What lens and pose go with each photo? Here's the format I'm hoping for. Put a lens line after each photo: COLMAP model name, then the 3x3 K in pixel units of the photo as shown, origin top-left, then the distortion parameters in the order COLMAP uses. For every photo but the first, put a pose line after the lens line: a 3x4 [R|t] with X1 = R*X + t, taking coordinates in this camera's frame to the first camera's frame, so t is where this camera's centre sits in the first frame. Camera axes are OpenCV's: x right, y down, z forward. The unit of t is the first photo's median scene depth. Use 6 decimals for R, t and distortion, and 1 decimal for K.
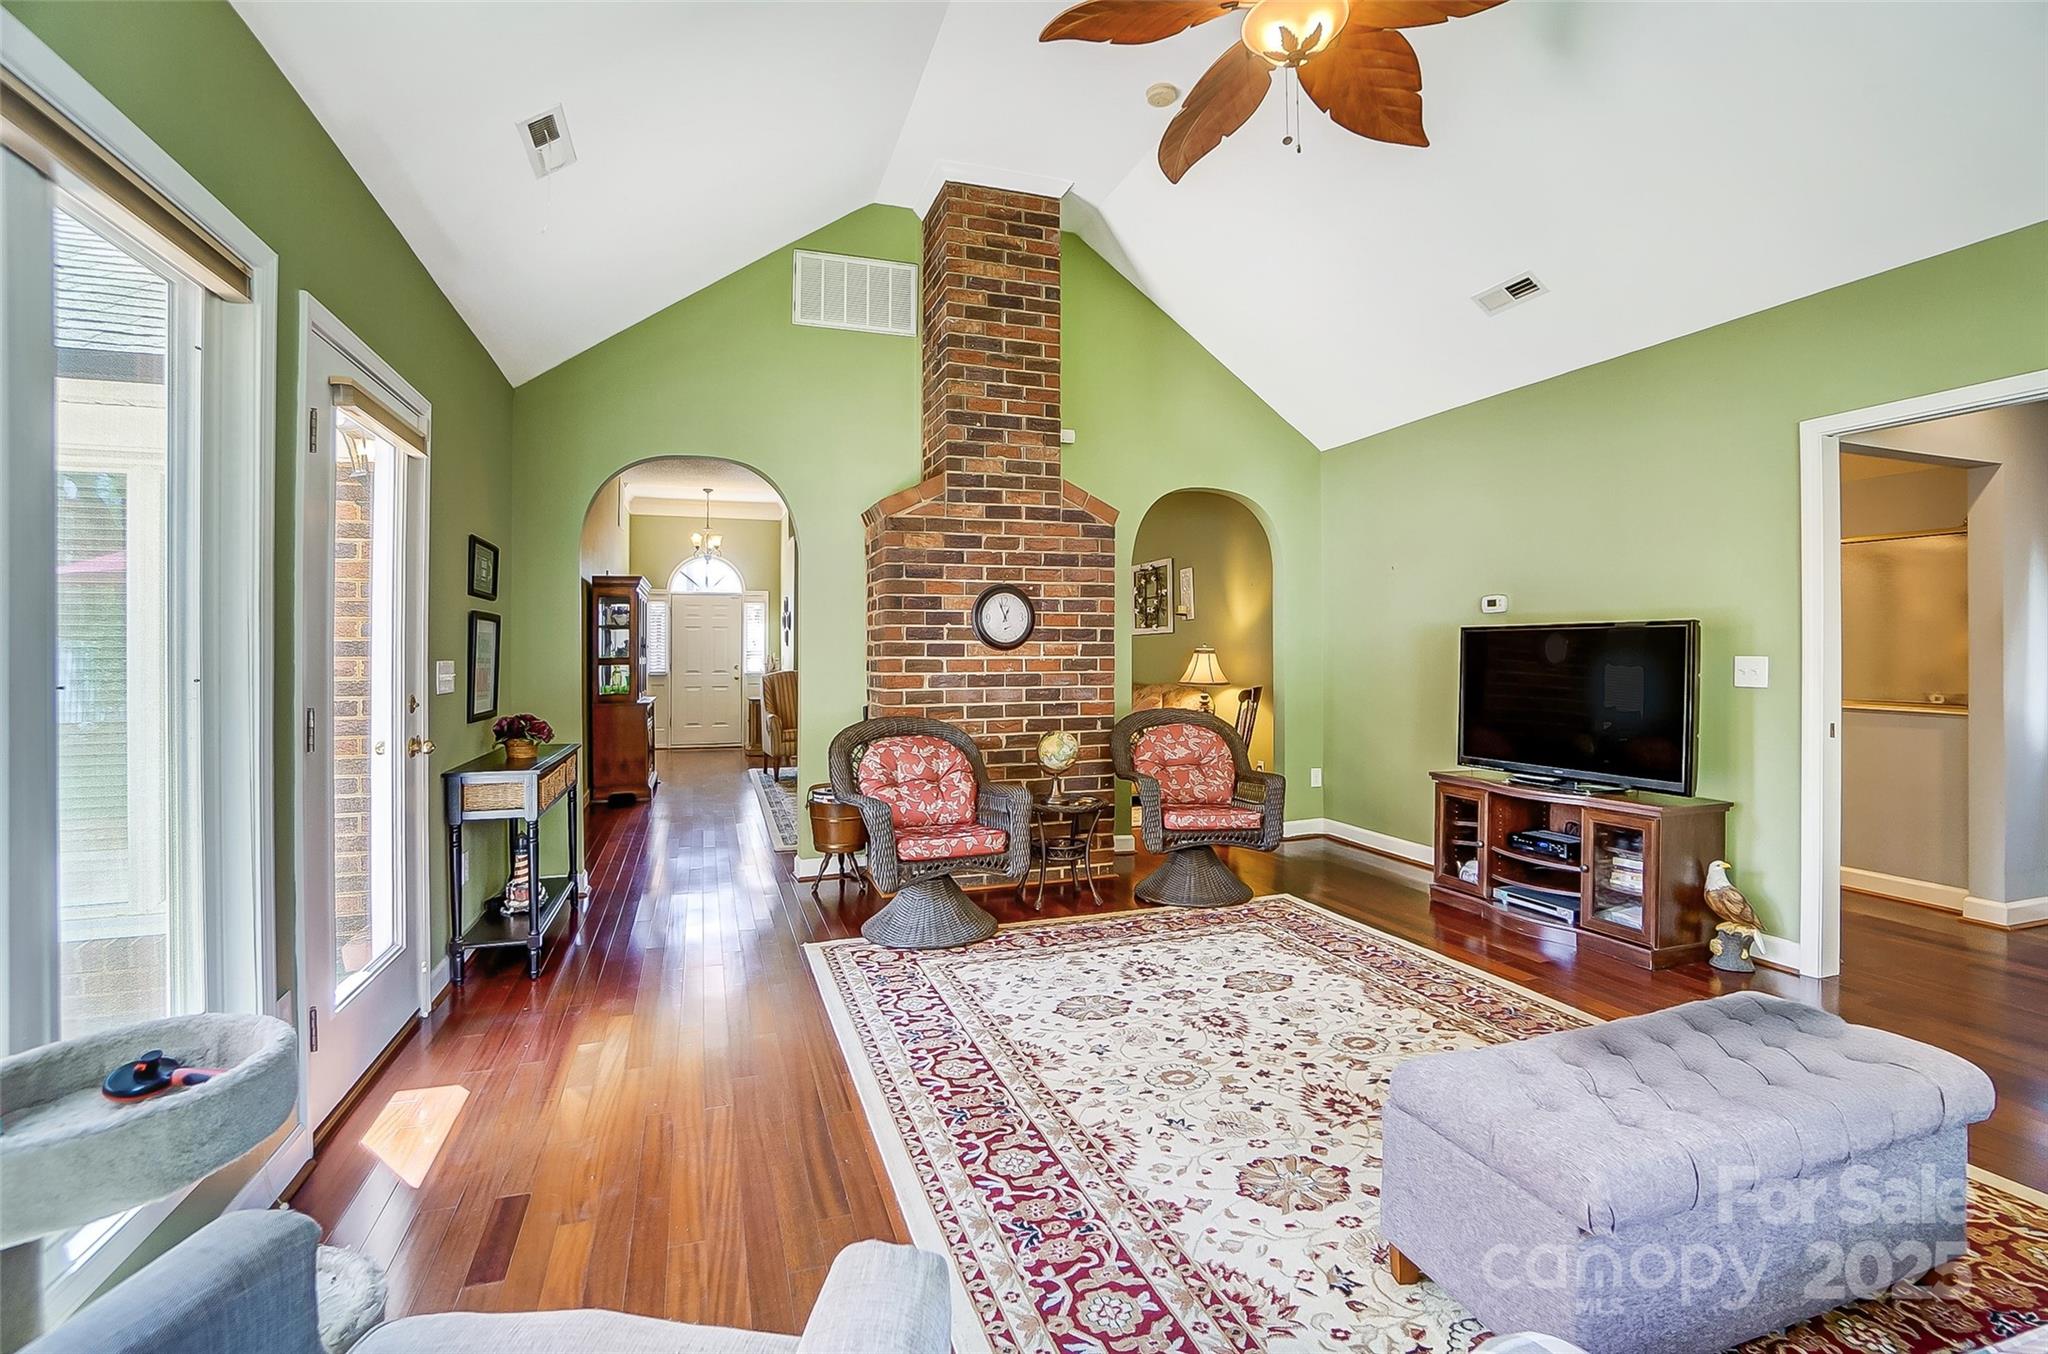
lens RADIAL K [[906.0, 0, 1022.5], [0, 906.0, 663.0], [0, 0, 1]] dist [-0.018817, 0.000048]
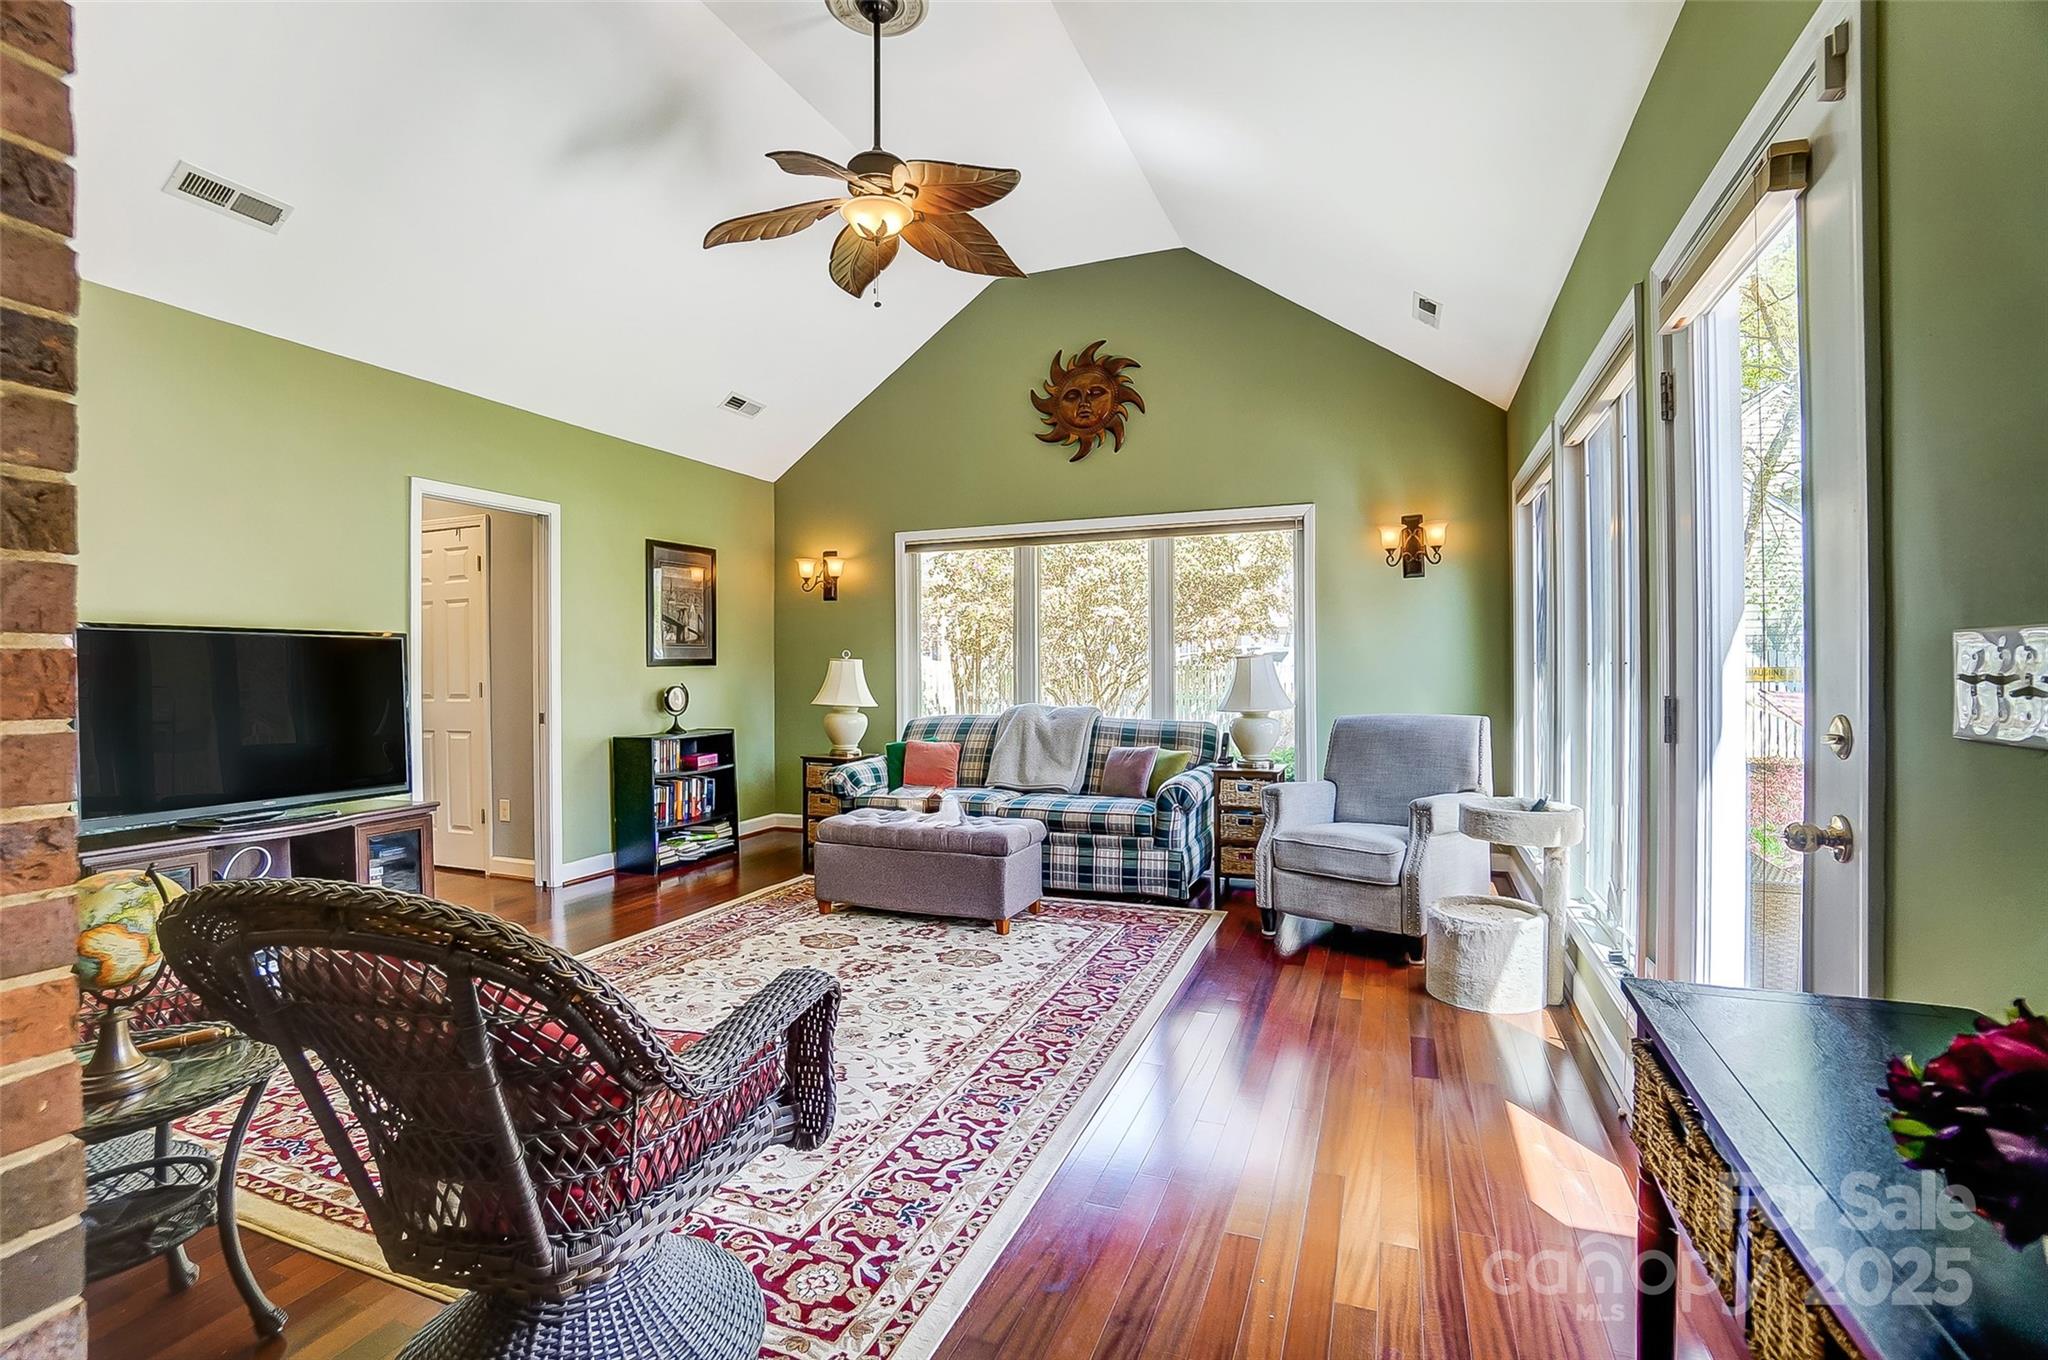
lens RADIAL K [[906.0, 0, 1027.2], [0, 906.0, 678.3], [0, 0, 1]] dist [-0.018817, 0.000048]
pose [[-0.748696, 0.005971, 0.662887, -0.699559], [0.015914, 0.999833, 0.008967, 0.010680], [-0.662723, 0.017263, -0.748666, 1.626974]]
